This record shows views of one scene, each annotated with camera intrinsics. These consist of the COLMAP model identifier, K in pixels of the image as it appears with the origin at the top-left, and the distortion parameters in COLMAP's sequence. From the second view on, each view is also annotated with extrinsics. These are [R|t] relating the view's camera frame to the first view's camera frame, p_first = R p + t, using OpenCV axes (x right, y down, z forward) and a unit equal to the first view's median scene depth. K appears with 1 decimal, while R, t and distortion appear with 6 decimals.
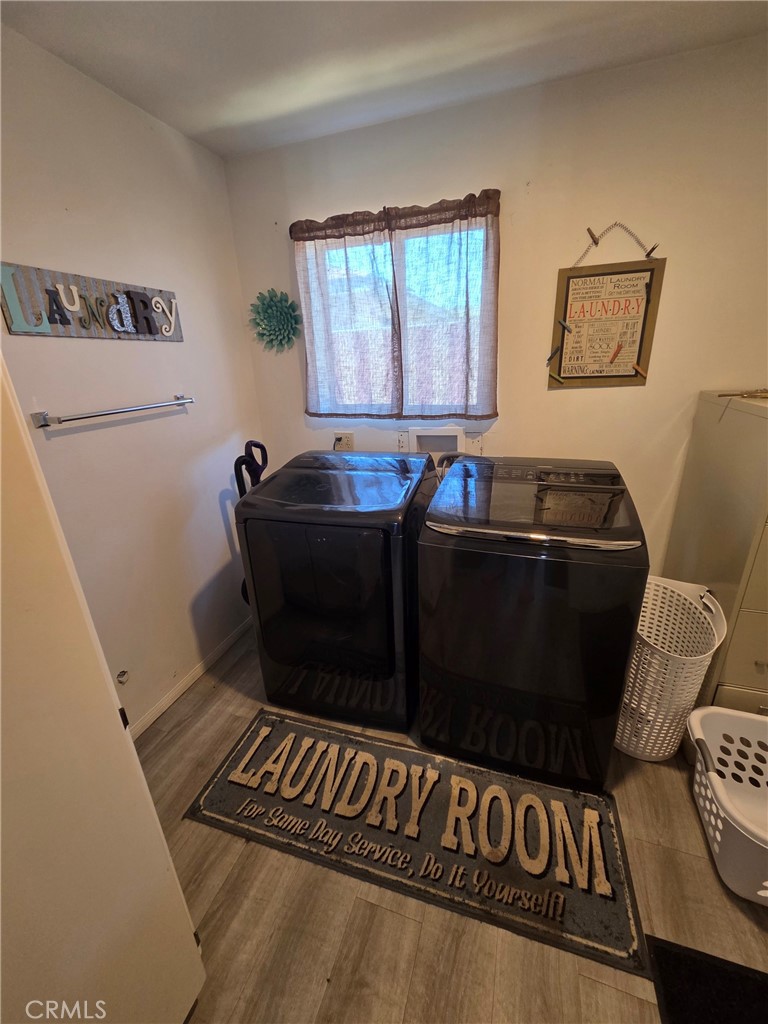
lens RADIAL K [[414.5, 0, 384.7], [0, 414.5, 509.6], [0, 0, 1]] dist [0.001550, -0.000137]
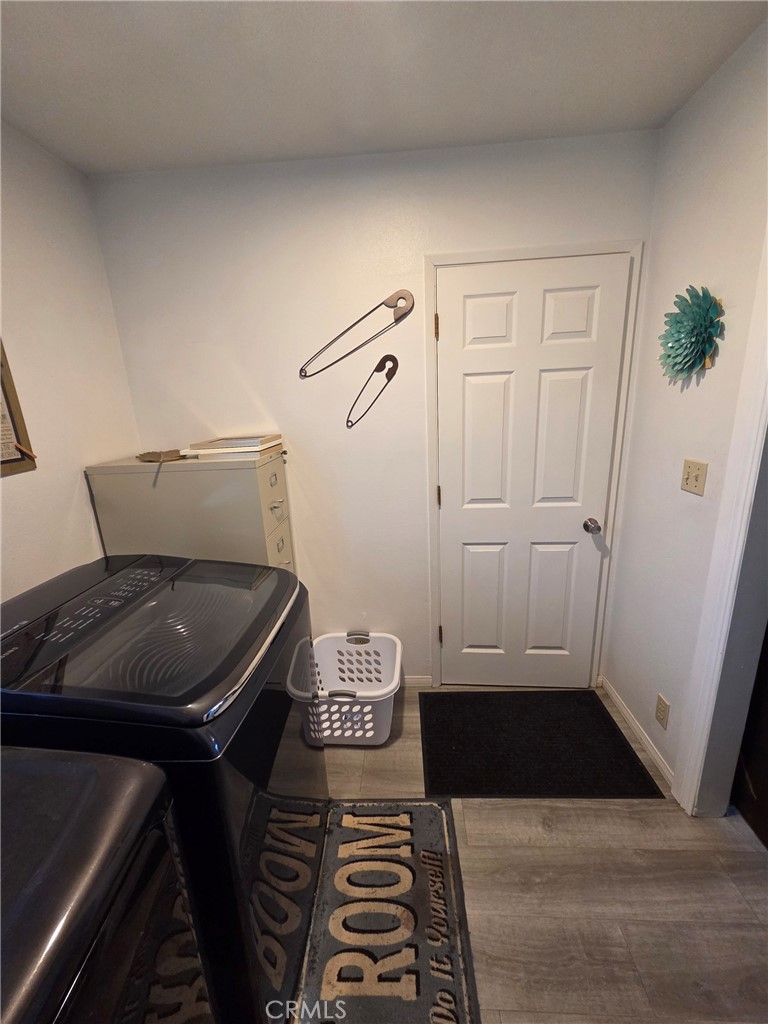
lens RADIAL K [[414.5, 0, 384.2], [0, 414.5, 512.4], [0, 0, 1]] dist [0.001550, -0.000137]
pose [[-0.263379, -0.202817, 0.943131, -0.422867], [0.389818, 0.871902, 0.296360, -0.275663], [-0.882425, 0.445705, -0.150579, 0.780424]]
